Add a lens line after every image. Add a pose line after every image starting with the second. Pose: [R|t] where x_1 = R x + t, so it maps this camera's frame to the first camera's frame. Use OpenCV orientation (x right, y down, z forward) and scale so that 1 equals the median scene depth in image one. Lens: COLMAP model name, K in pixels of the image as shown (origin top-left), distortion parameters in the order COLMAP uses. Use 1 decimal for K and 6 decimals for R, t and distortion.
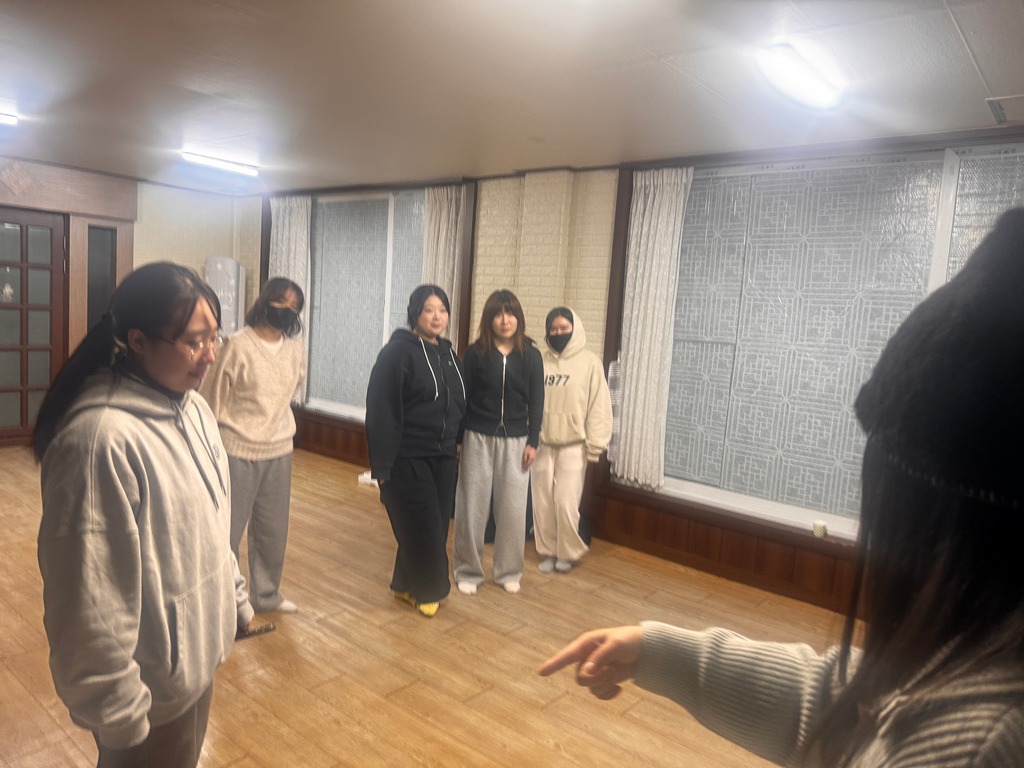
lens RADIAL K [[731.2, 0, 508.6], [0, 731.2, 379.8], [0, 0, 1]] dist [0.083409, -0.118157]
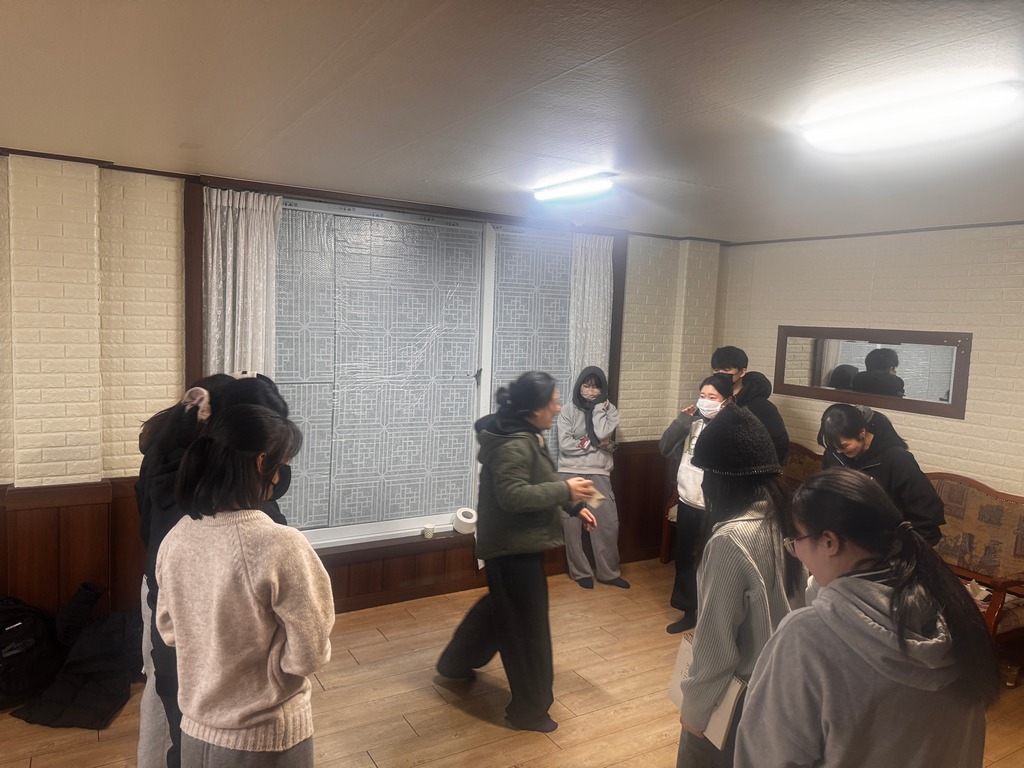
lens RADIAL K [[731.2, 0, 522.6], [0, 731.2, 377.5], [0, 0, 1]] dist [0.083409, -0.118157]
pose [[0.321843, -0.140041, 0.936379, -0.548450], [0.058728, 0.990049, 0.127883, -0.169073], [-0.944970, 0.013834, 0.326864, 0.430348]]
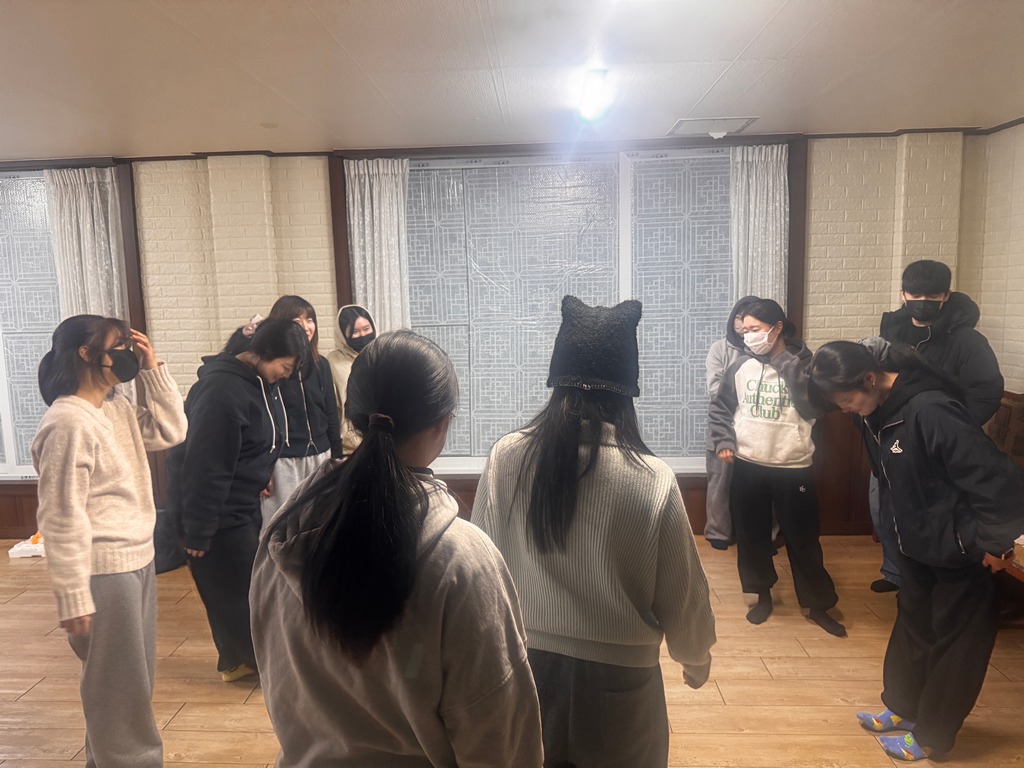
lens RADIAL K [[731.2, 0, 488.4], [0, 731.2, 383.3], [0, 0, 1]] dist [0.083409, -0.118157]
pose [[0.791821, -0.168454, 0.587063, -0.324190], [0.133149, 0.985703, 0.103252, -0.071473], [-0.596063, -0.003590, 0.802930, 0.107422]]
